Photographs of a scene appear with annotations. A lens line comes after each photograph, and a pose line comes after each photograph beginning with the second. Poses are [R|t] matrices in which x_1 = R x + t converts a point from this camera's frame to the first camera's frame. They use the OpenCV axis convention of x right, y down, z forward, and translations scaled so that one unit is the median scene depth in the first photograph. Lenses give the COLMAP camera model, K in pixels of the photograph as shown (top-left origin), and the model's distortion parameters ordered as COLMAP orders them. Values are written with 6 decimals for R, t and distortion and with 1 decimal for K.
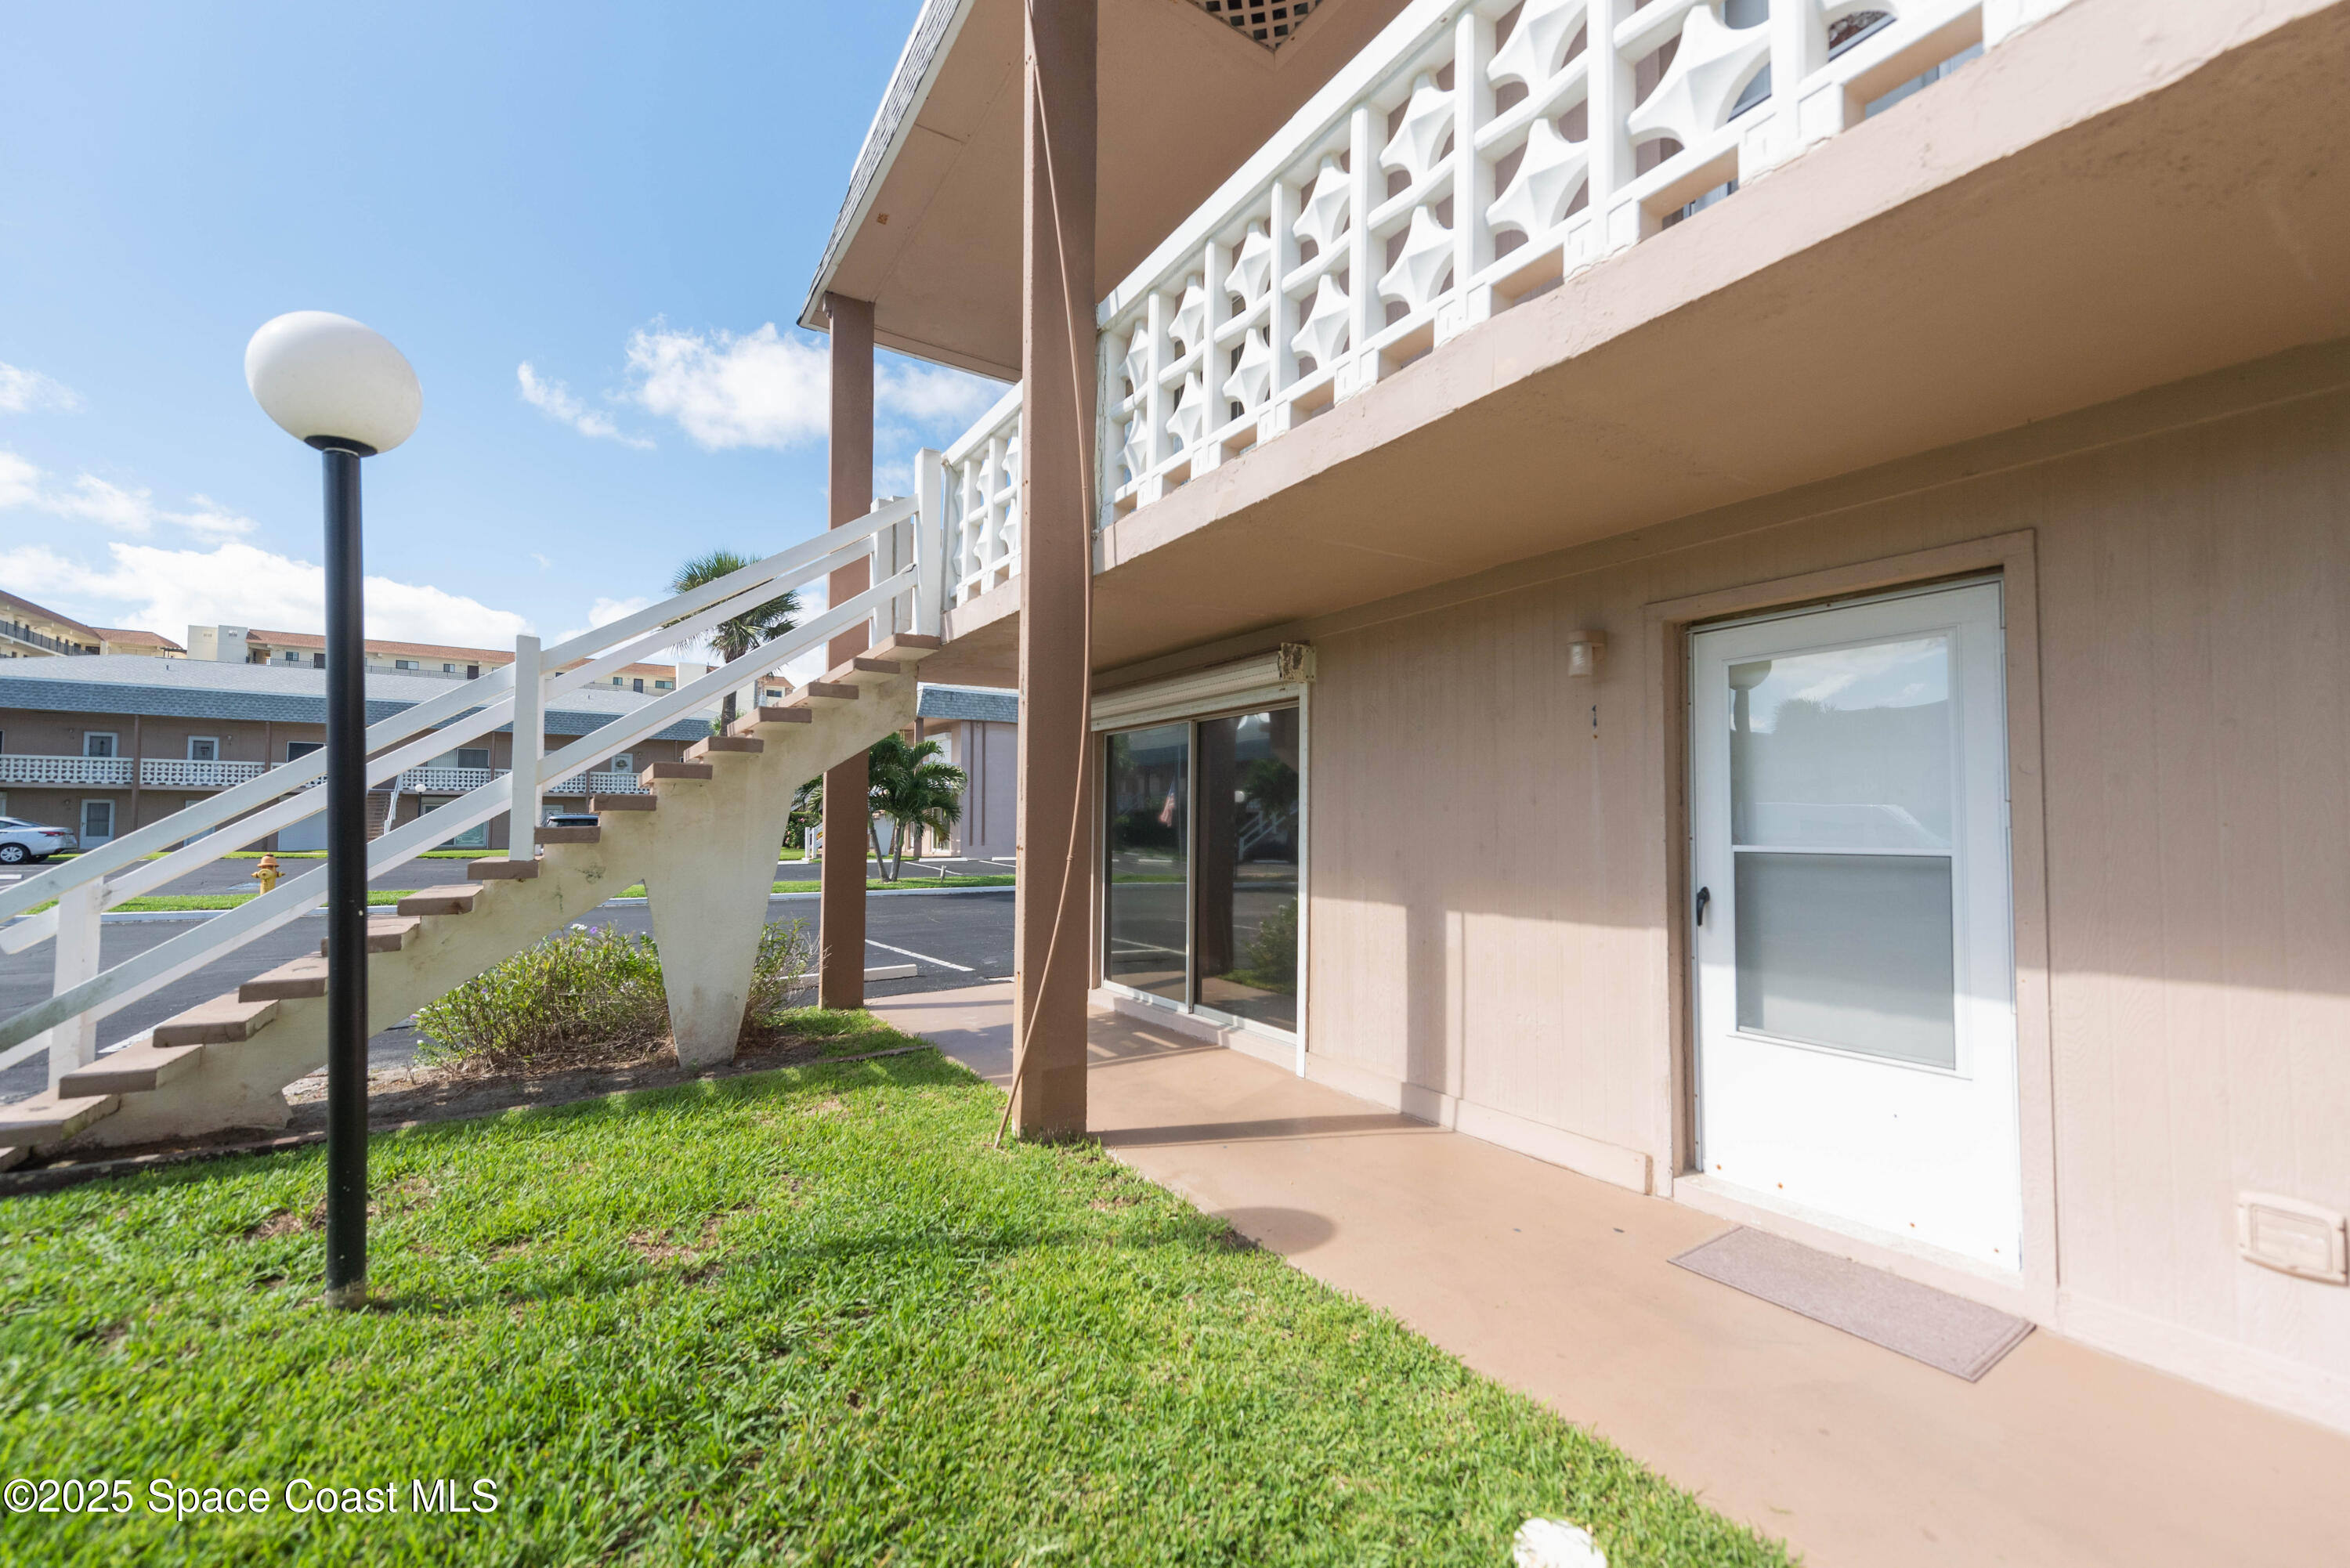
lens RADIAL K [[933.4, 0, 1175.0], [0, 933.4, 784.0], [0, 0, 1]] dist [0.000401, 0.000028]
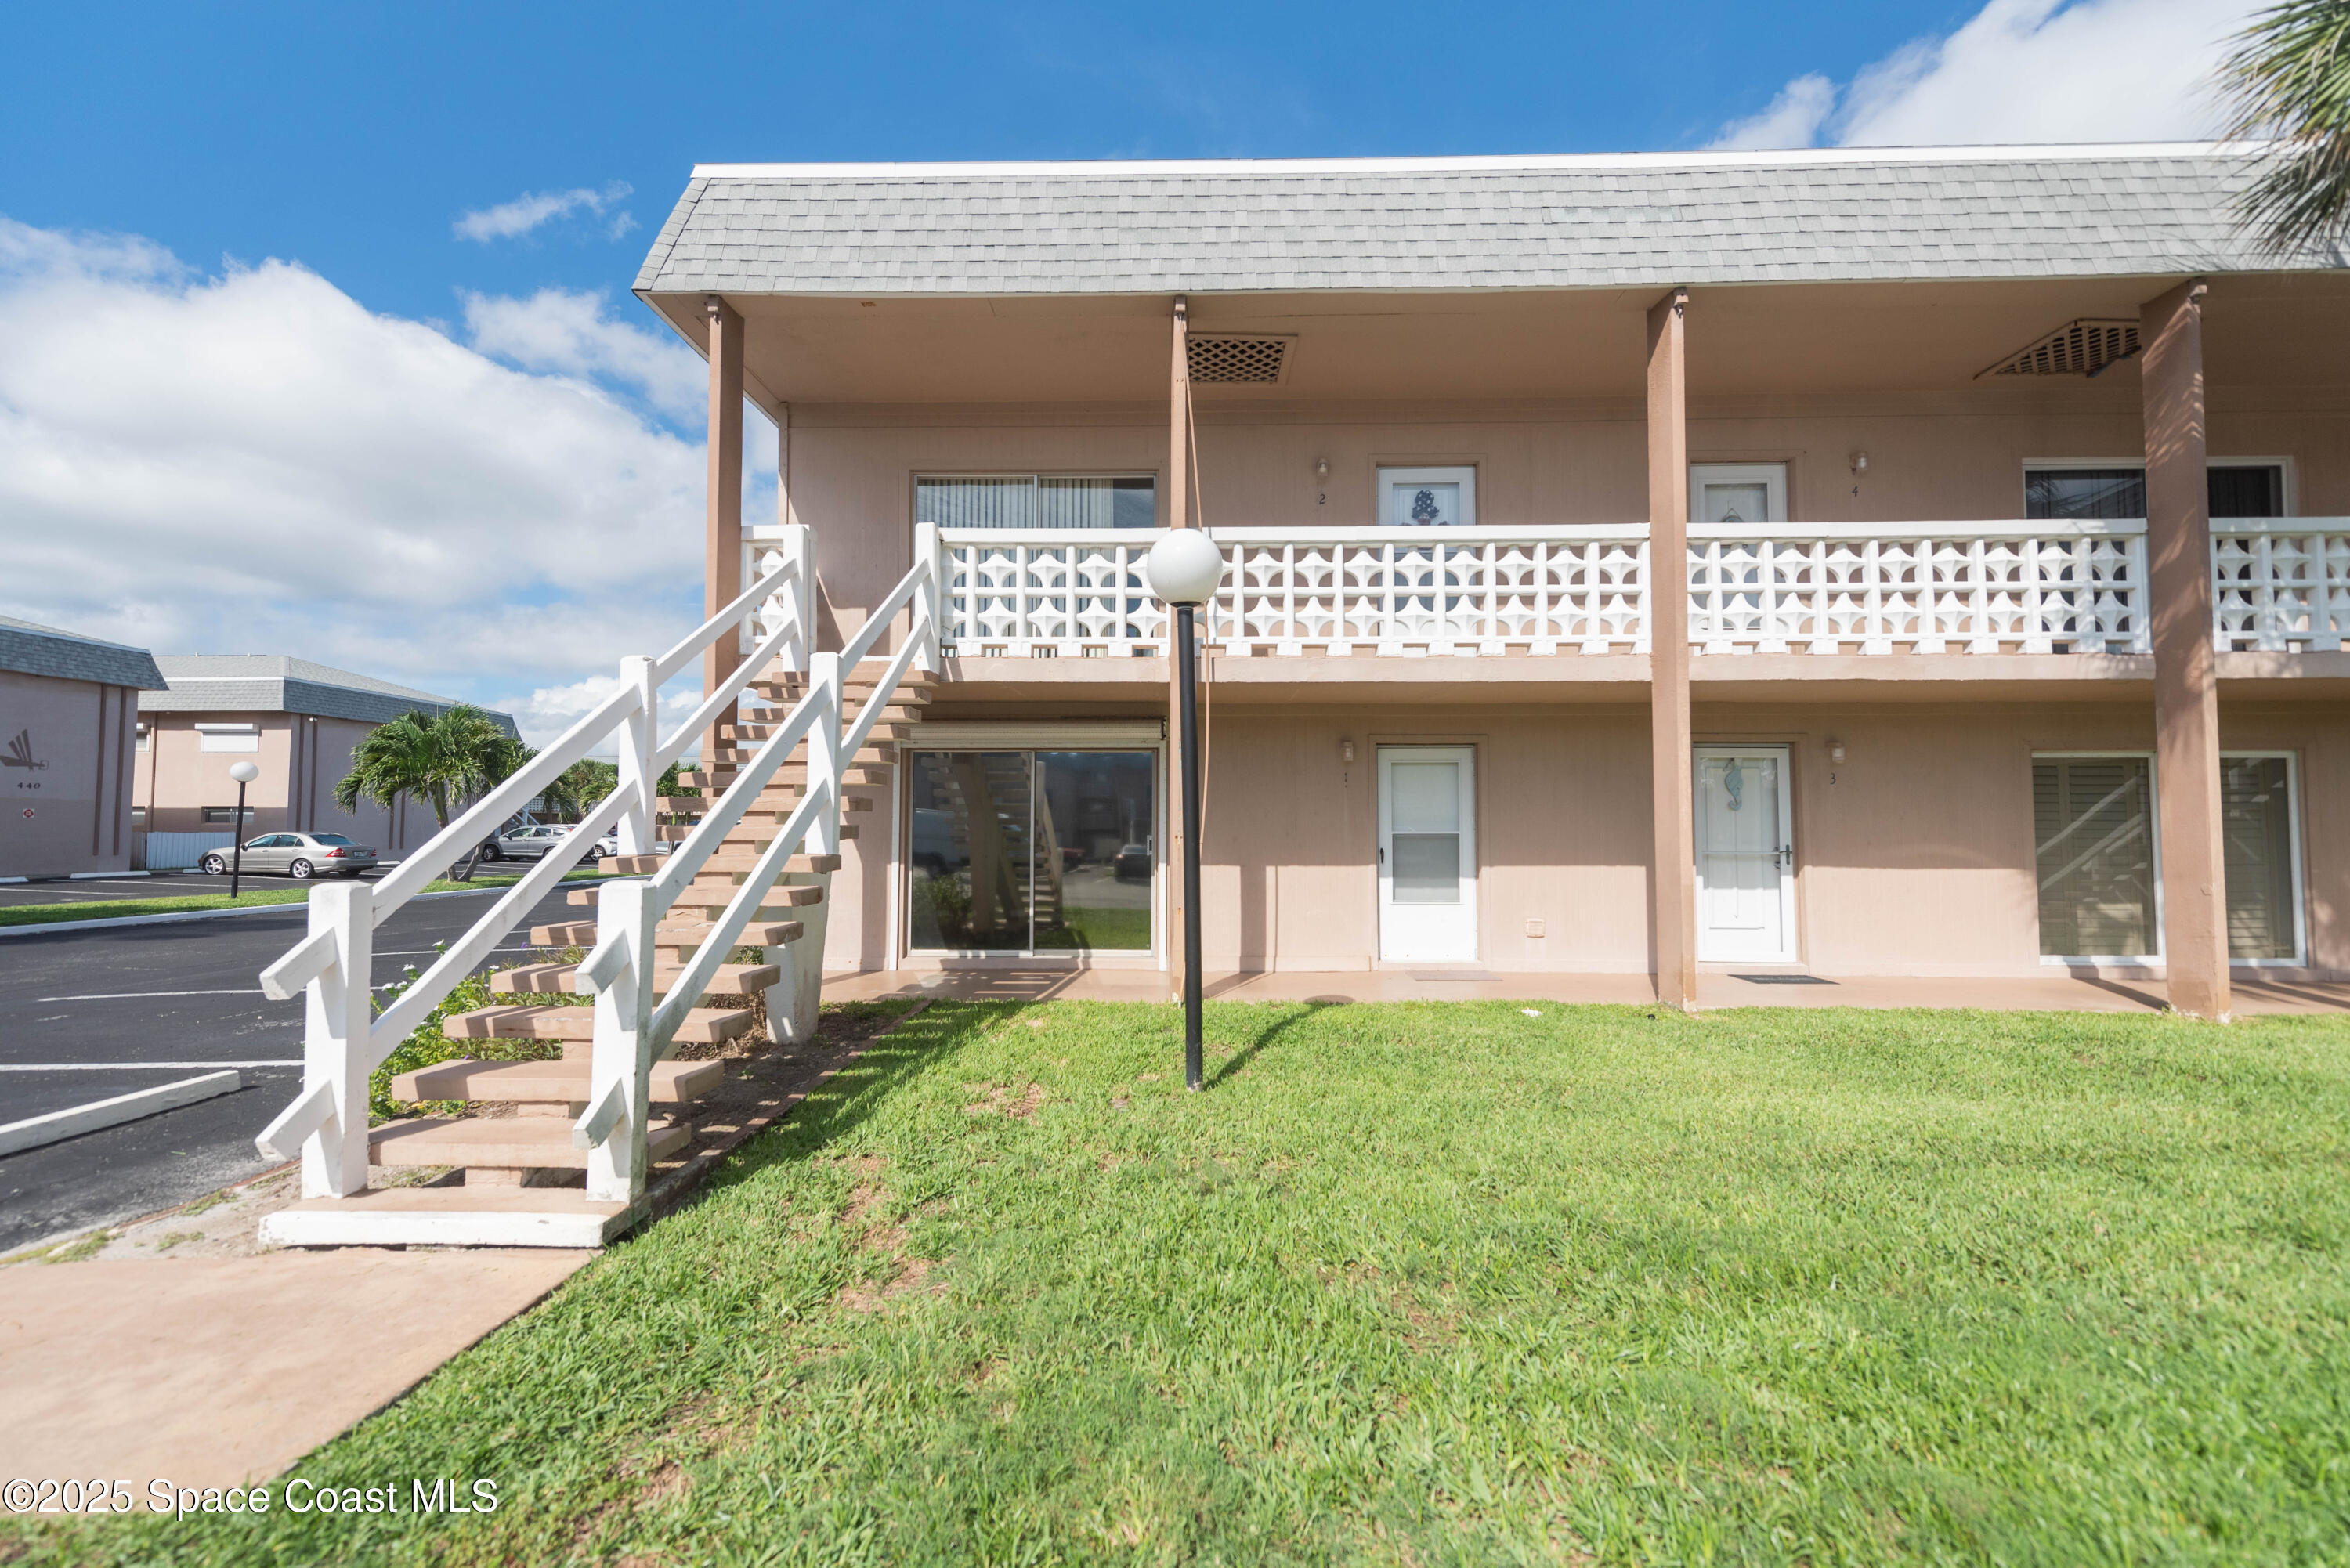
lens RADIAL K [[940.3, 0, 1175.0], [0, 940.3, 784.0], [0, 0, 1]] dist [0.000259, 0.000000]
pose [[0.566645, 0.027922, 0.823489, -1.872896], [-0.033765, 0.999373, -0.010652, -0.016652], [-0.823270, -0.021769, 0.567232, 0.017363]]
